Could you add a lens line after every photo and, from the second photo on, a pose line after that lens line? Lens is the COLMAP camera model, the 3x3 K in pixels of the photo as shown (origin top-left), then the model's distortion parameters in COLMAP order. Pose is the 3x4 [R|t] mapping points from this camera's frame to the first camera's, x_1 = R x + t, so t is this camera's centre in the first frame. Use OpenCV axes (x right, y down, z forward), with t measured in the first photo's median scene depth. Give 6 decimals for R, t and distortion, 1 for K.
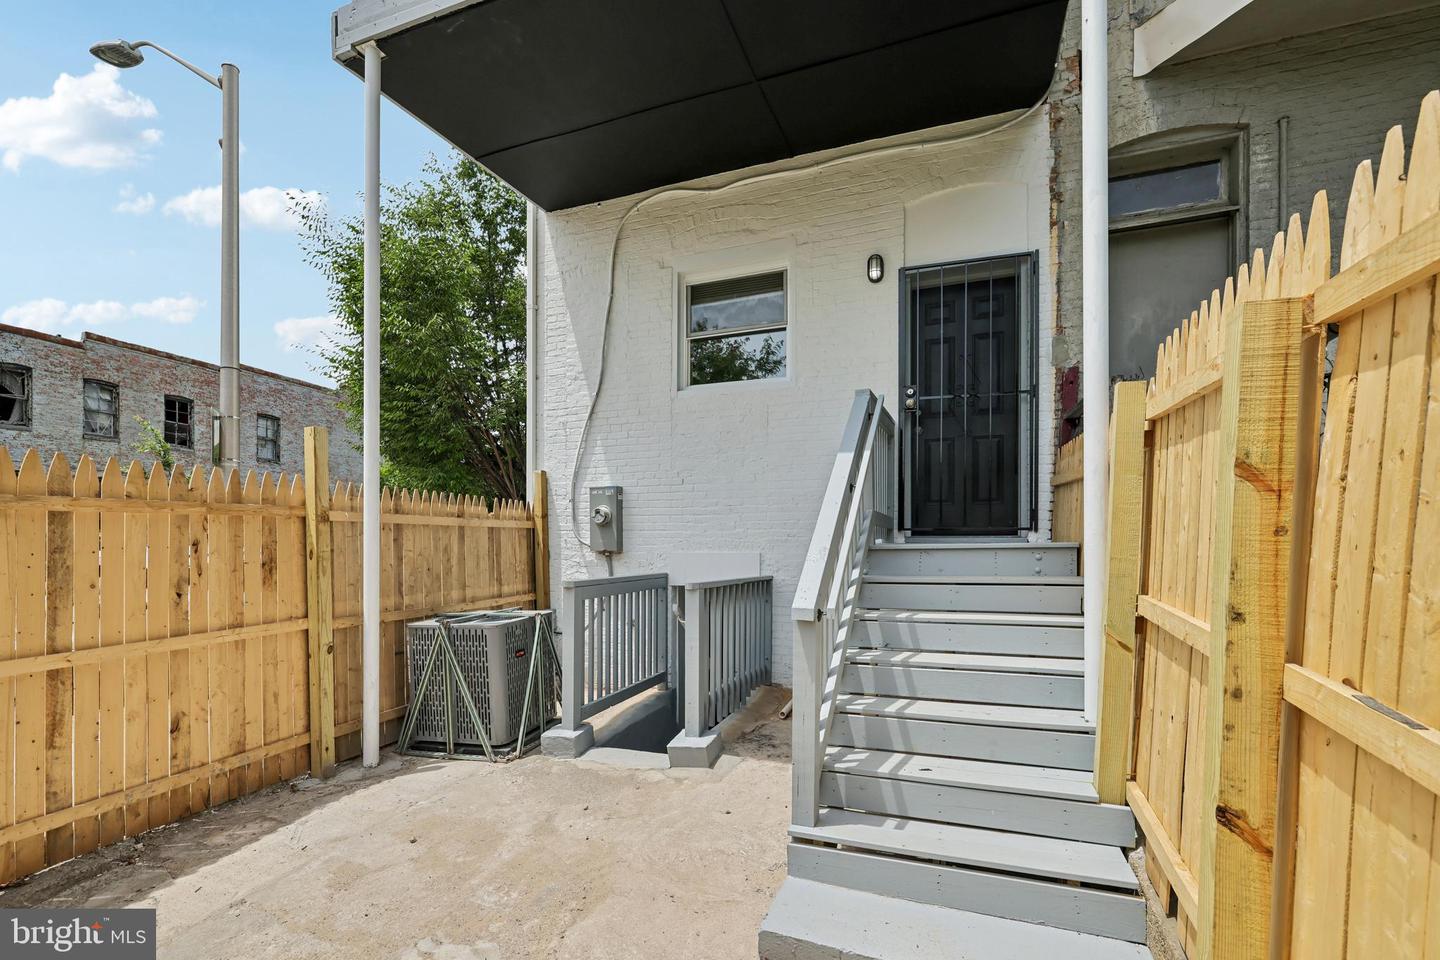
lens RADIAL K [[630.3, 0, 735.3], [0, 630.3, 544.3], [0, 0, 1]] dist [0.003600, -0.001106]
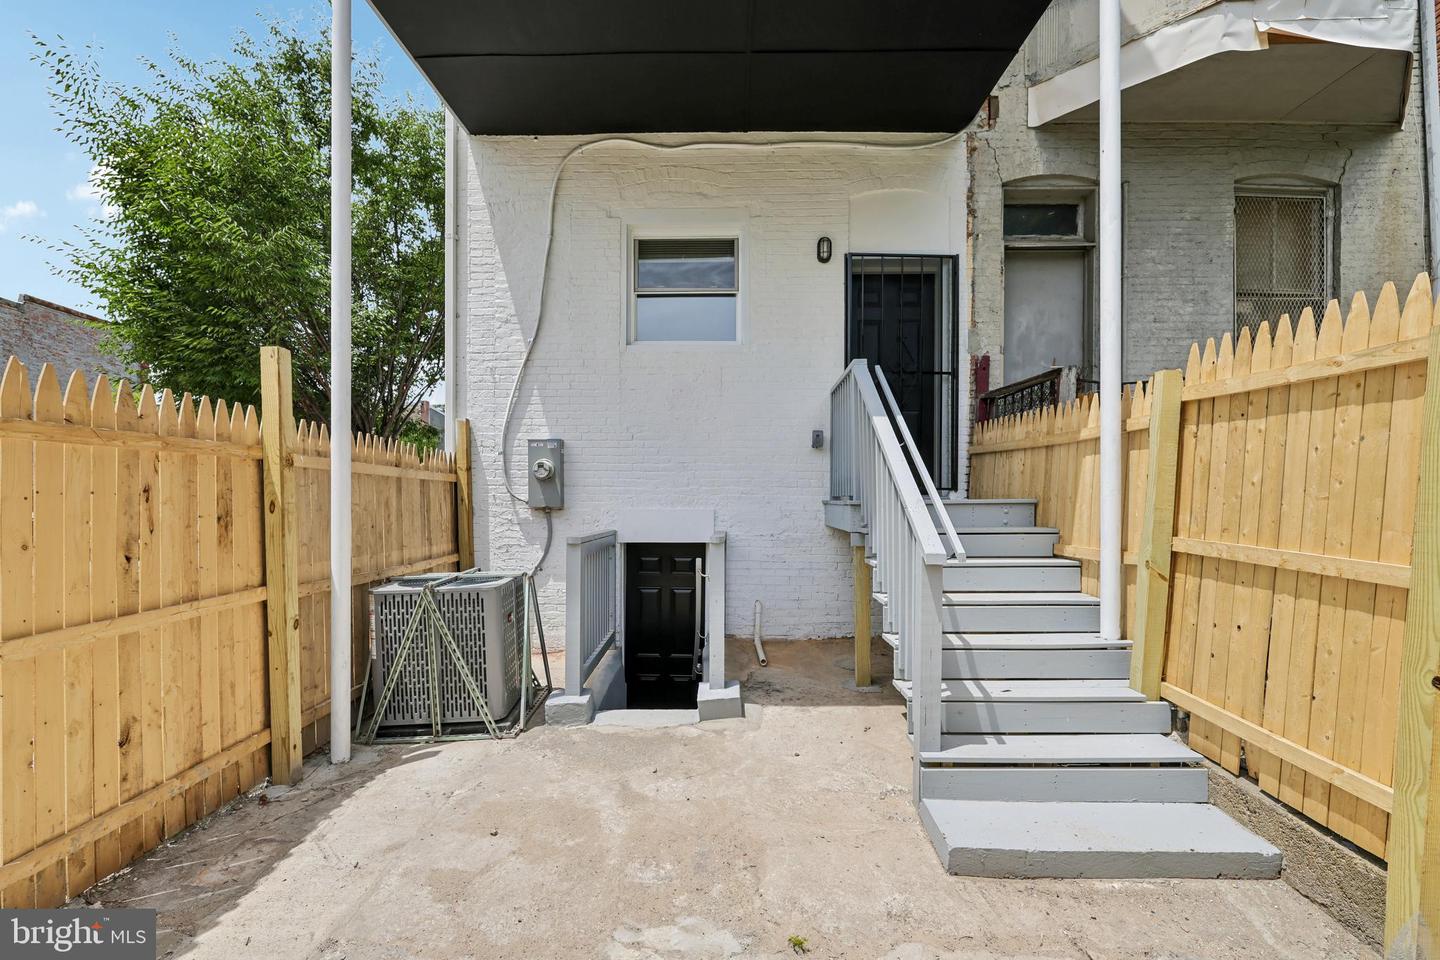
lens RADIAL K [[600.3, 0, 674.4], [0, 600.3, 518.1], [0, 0, 1]] dist [-0.003043, 0.001754]
pose [[0.942929, -0.001019, 0.332992, -0.422170], [-0.004181, 0.999880, 0.014898, 0.016058], [-0.332968, -0.015440, 0.942812, 0.109291]]
